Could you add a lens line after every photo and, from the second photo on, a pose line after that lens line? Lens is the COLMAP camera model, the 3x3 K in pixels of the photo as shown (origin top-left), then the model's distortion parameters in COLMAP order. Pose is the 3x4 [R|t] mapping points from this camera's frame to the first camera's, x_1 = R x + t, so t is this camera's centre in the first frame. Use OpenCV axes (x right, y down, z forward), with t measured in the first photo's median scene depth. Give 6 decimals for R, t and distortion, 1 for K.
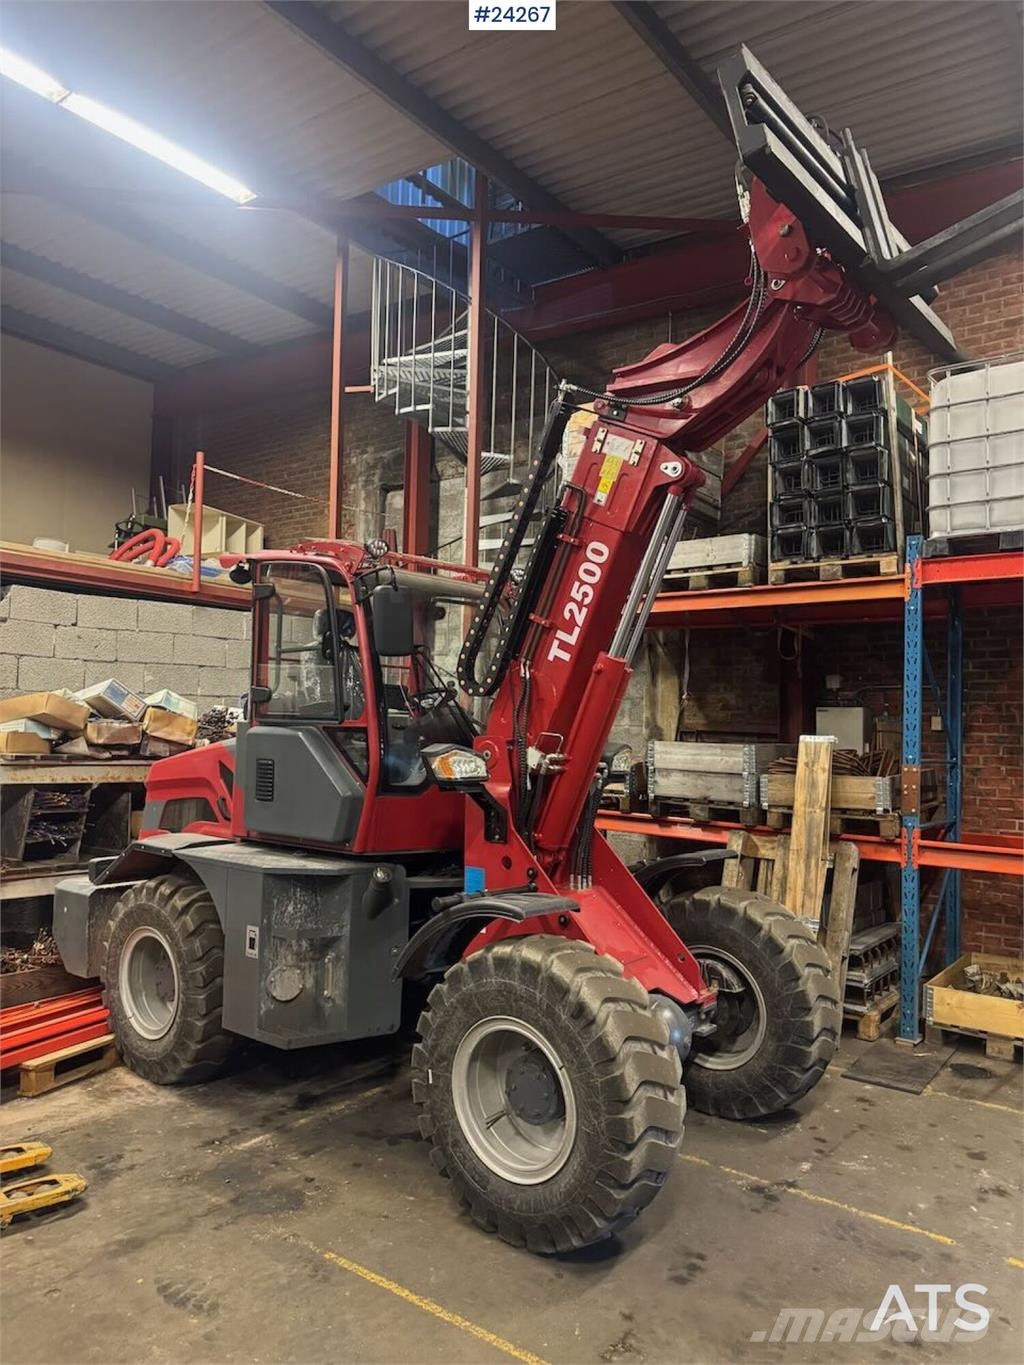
lens RADIAL K [[964.1, 0, 511.0], [0, 964.1, 683.8], [0, 0, 1]] dist [0.052011, -0.058425]
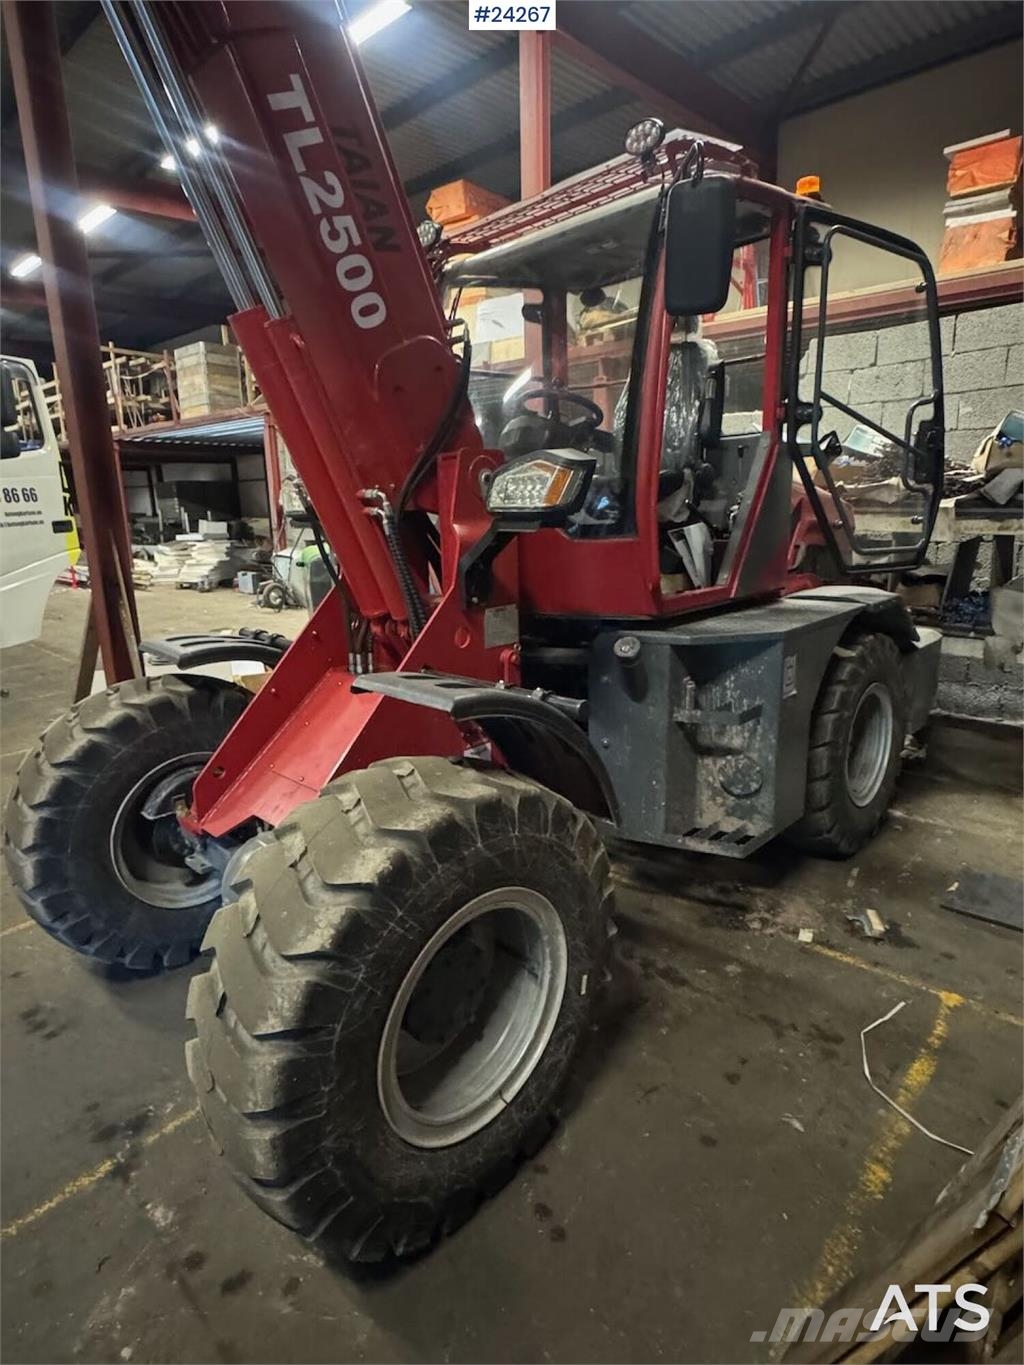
lens RADIAL K [[729.7, 0, 514.9], [0, 729.7, 678.3], [0, 0, 1]] dist [-0.002492, 0.000884]
pose [[-0.075918, 0.217030, -0.973208, 0.570151], [0.064792, 0.975036, 0.212384, 0.107373], [0.995007, -0.046932, -0.088084, 1.138887]]
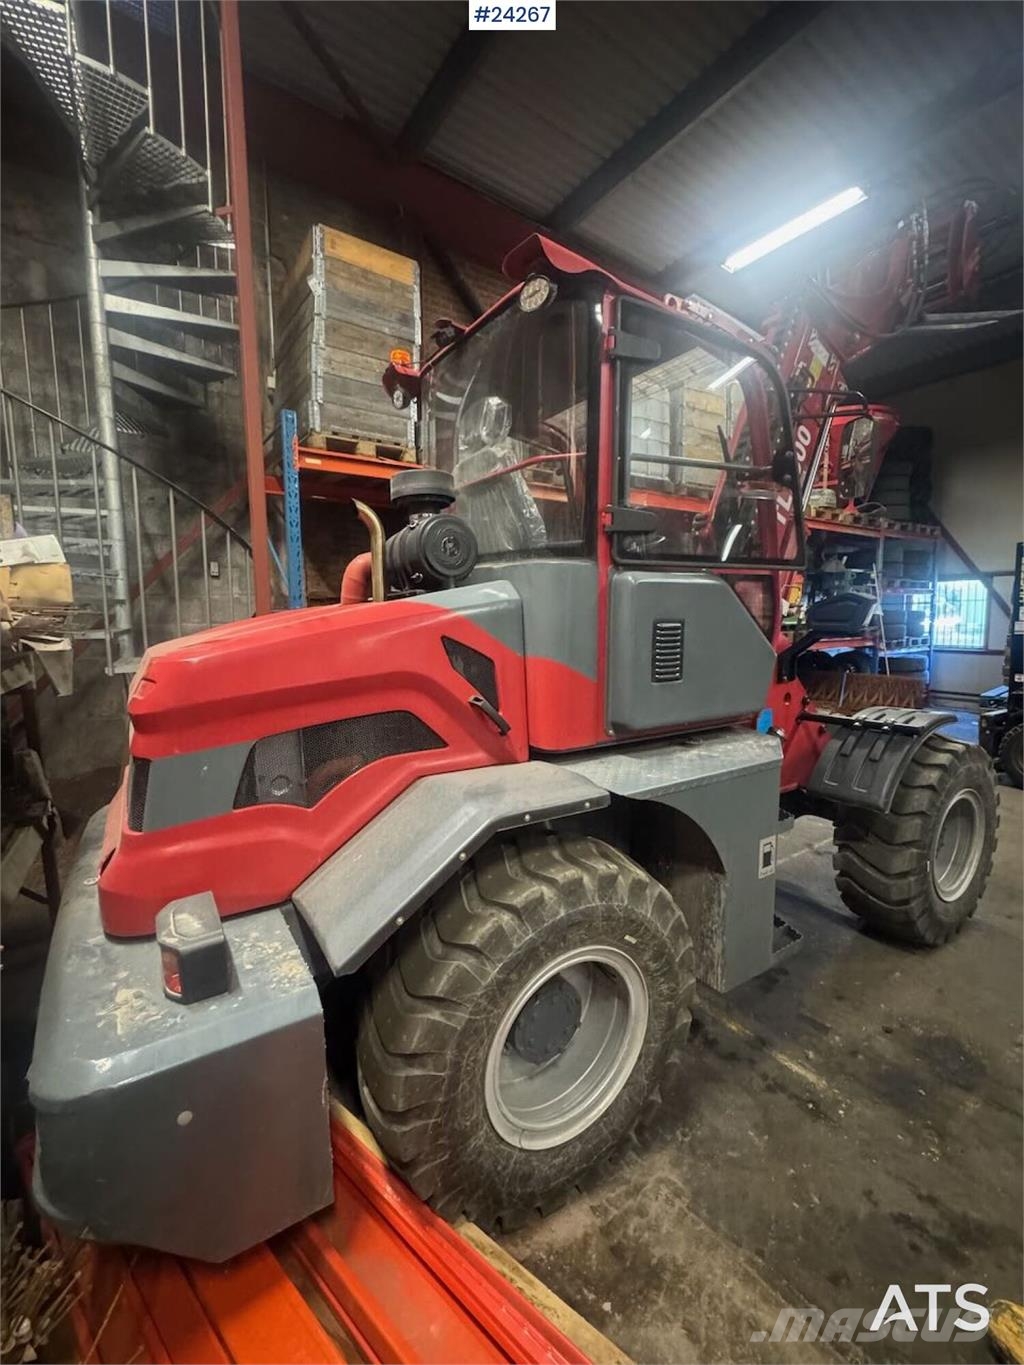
lens RADIAL K [[594.2, 0, 514.8], [0, 594.2, 682.7], [0, 0, 1]] dist [-0.003870, 0.001528]
pose [[0.303574, -0.135438, 0.943133, -0.739352], [-0.025888, 0.988308, 0.150258, 0.066693], [-0.952456, -0.070030, 0.296518, 1.054752]]
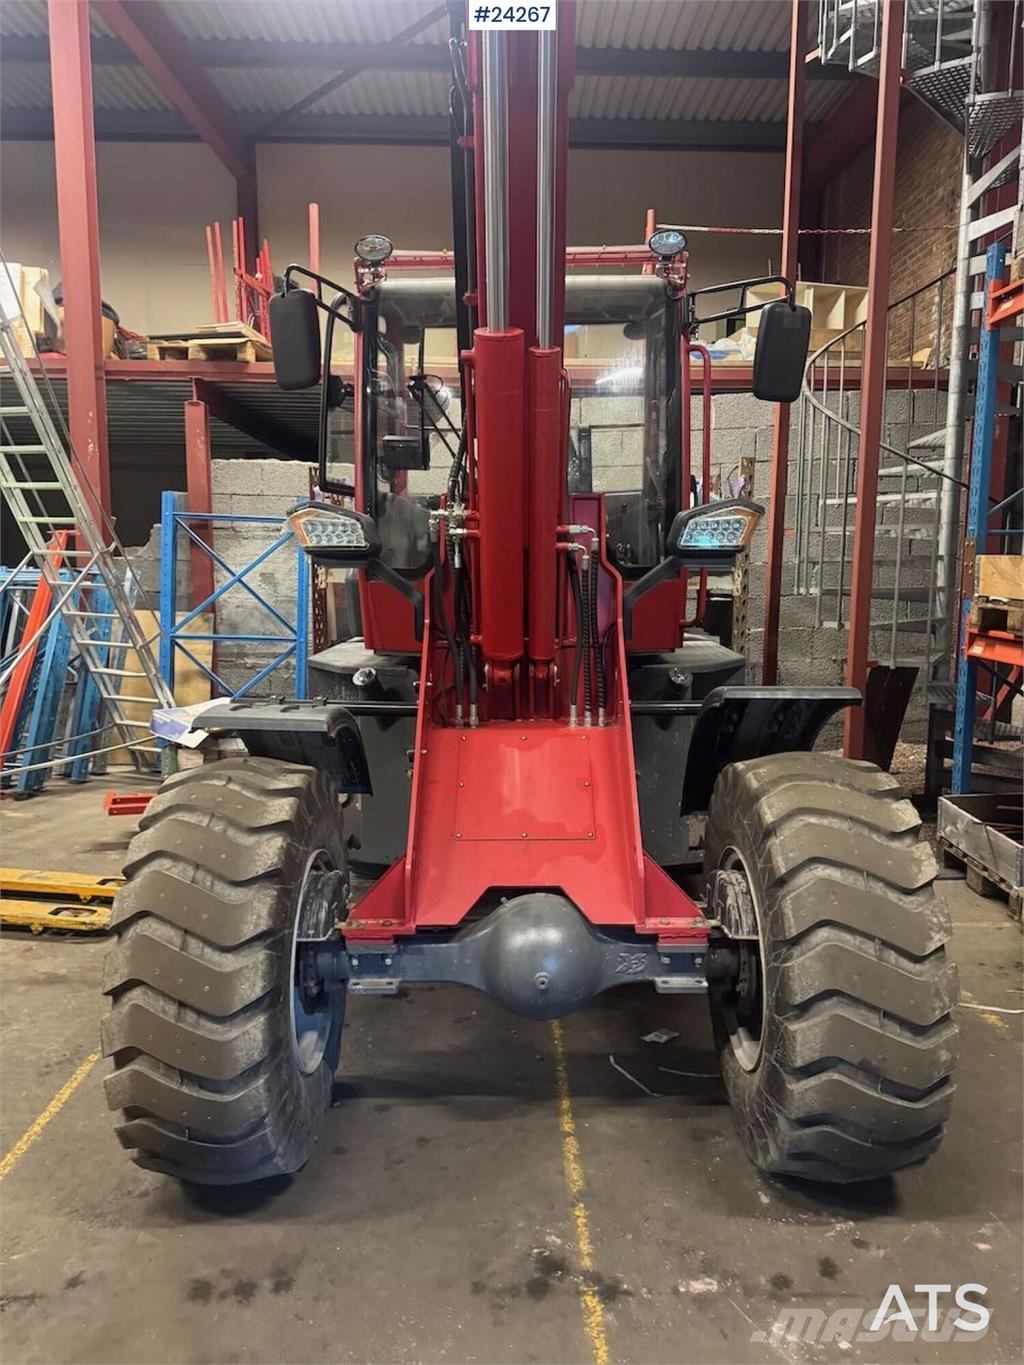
lens RADIAL K [[964.1, 0, 509.9], [0, 964.1, 681.2], [0, 0, 1]] dist [0.052011, -0.058425]
pose [[0.626246, 0.076392, -0.775874, 0.555963], [0.044251, 0.990101, 0.133201, 0.098365], [0.778369, -0.117750, 0.616666, 0.584225]]
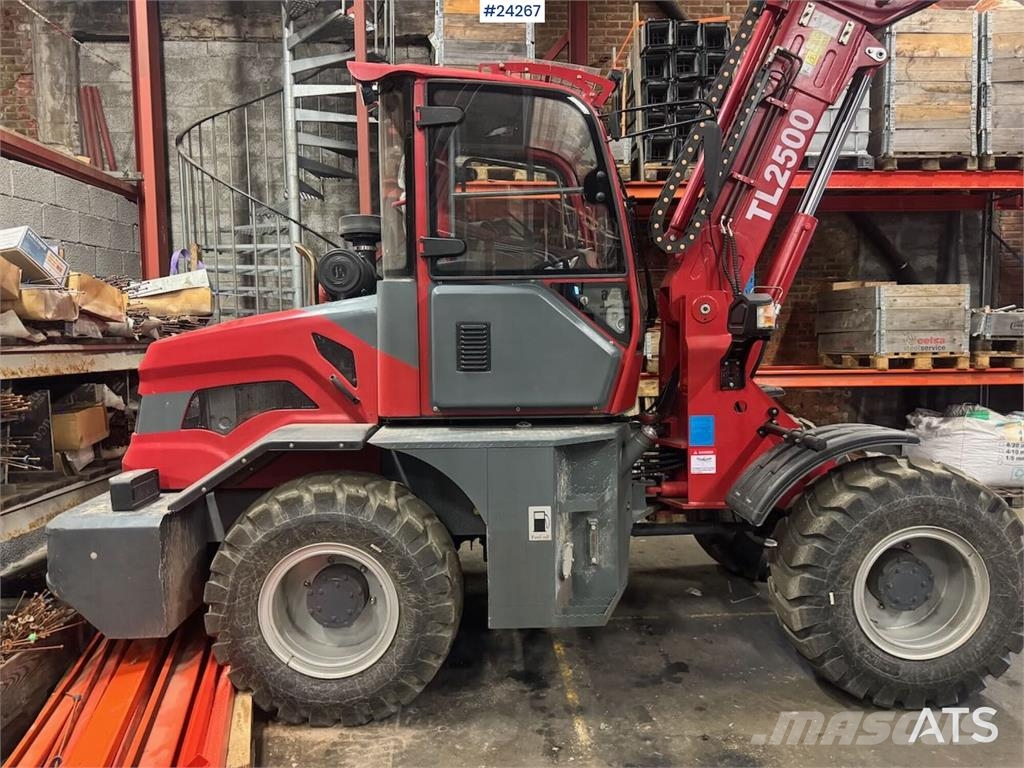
lens RADIAL K [[723.2, 0, 510.2], [0, 723.2, 389.0], [0, 0, 1]] dist [0.052011, -0.058425]
pose [[0.754860, -0.086158, 0.650203, -0.700549], [-0.001203, 0.991151, 0.132733, 0.056146], [-0.655885, -0.100977, 0.748076, 0.536225]]
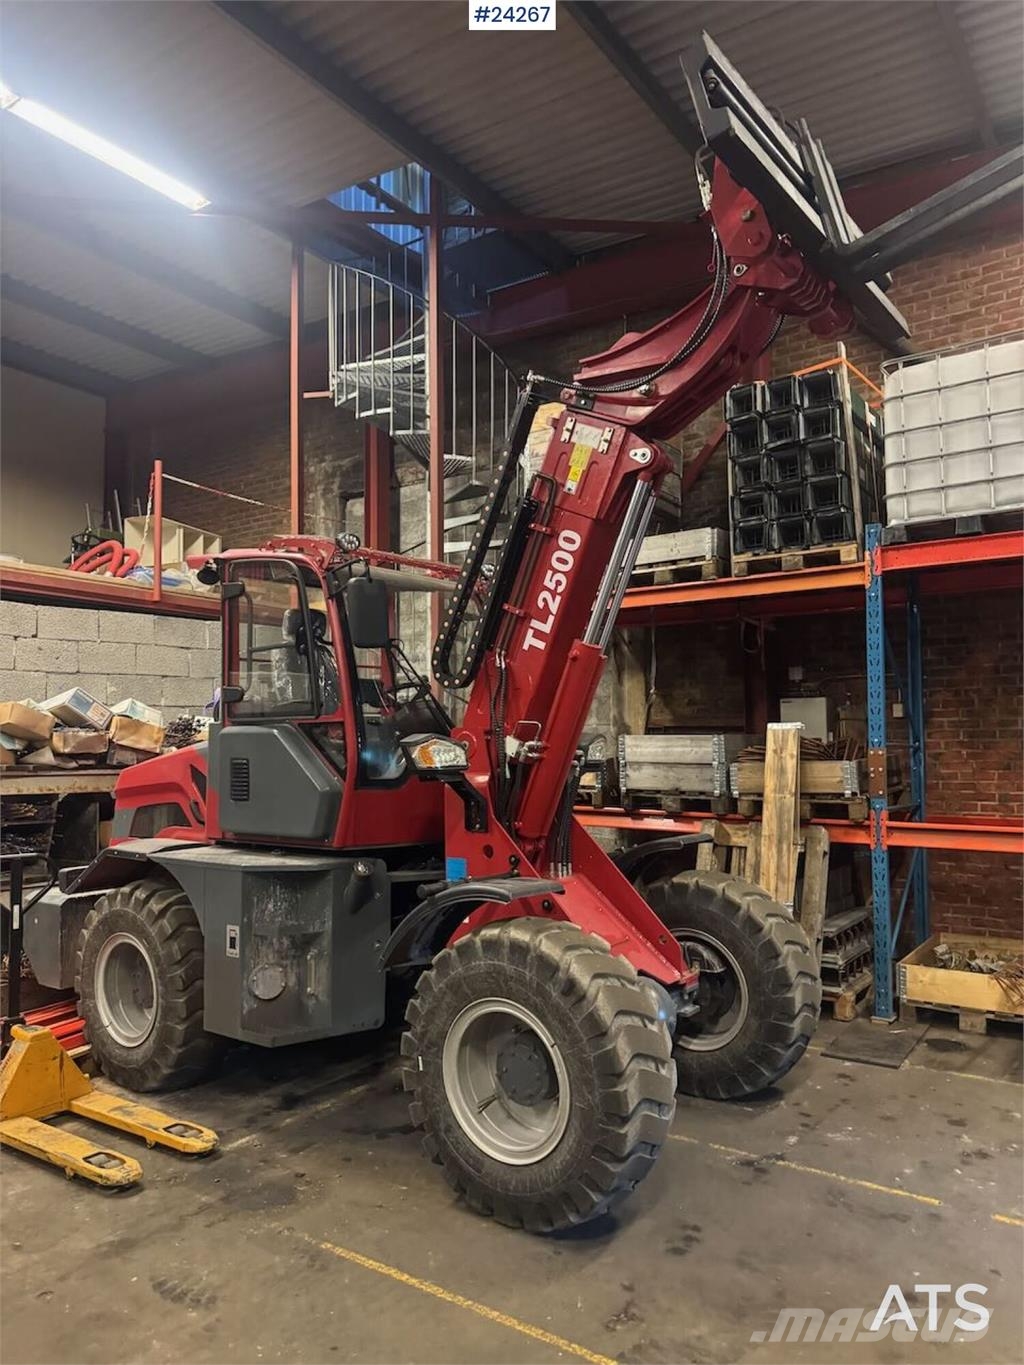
lens RADIAL K [[964.1, 0, 507.1], [0, 964.1, 688.2], [0, 0, 1]] dist [0.052011, -0.058425]
pose [[0.998814, -0.027837, 0.039958, -0.019108], [0.028284, 0.999543, -0.010659, 0.025957], [-0.039643, 0.011777, 0.999144, -0.004660]]
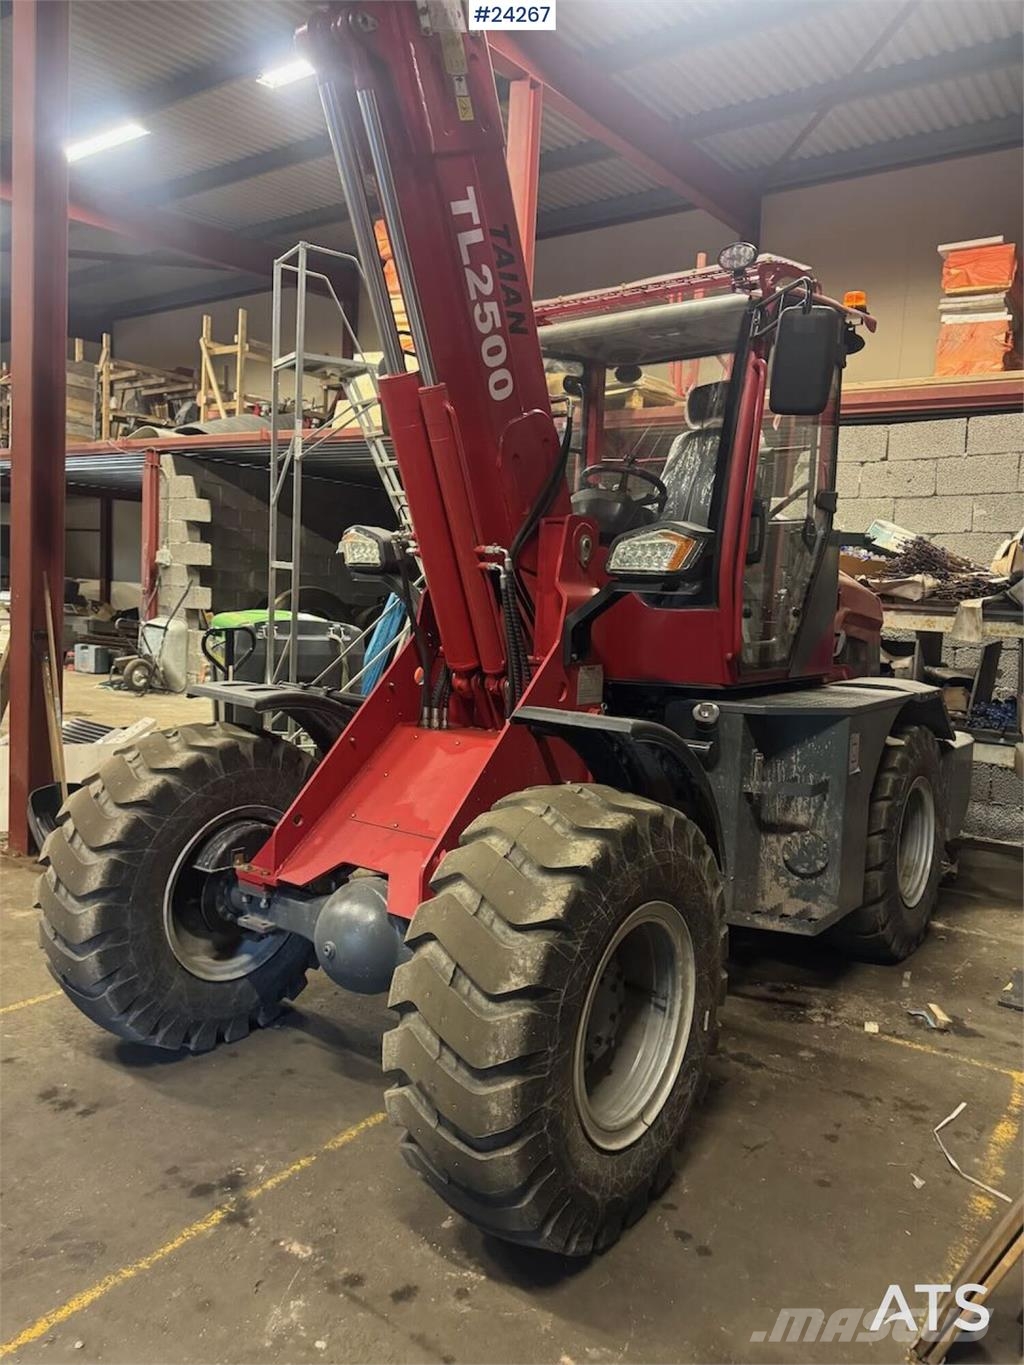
lens RADIAL K [[964.1, 0, 509.0], [0, 964.1, 671.0], [0, 0, 1]] dist [0.052011, -0.058425]
pose [[0.043386, 0.066967, -0.996811, 0.751664], [0.000540, 0.997749, 0.067053, 0.124383], [0.999058, -0.003448, 0.043252, 0.994210]]
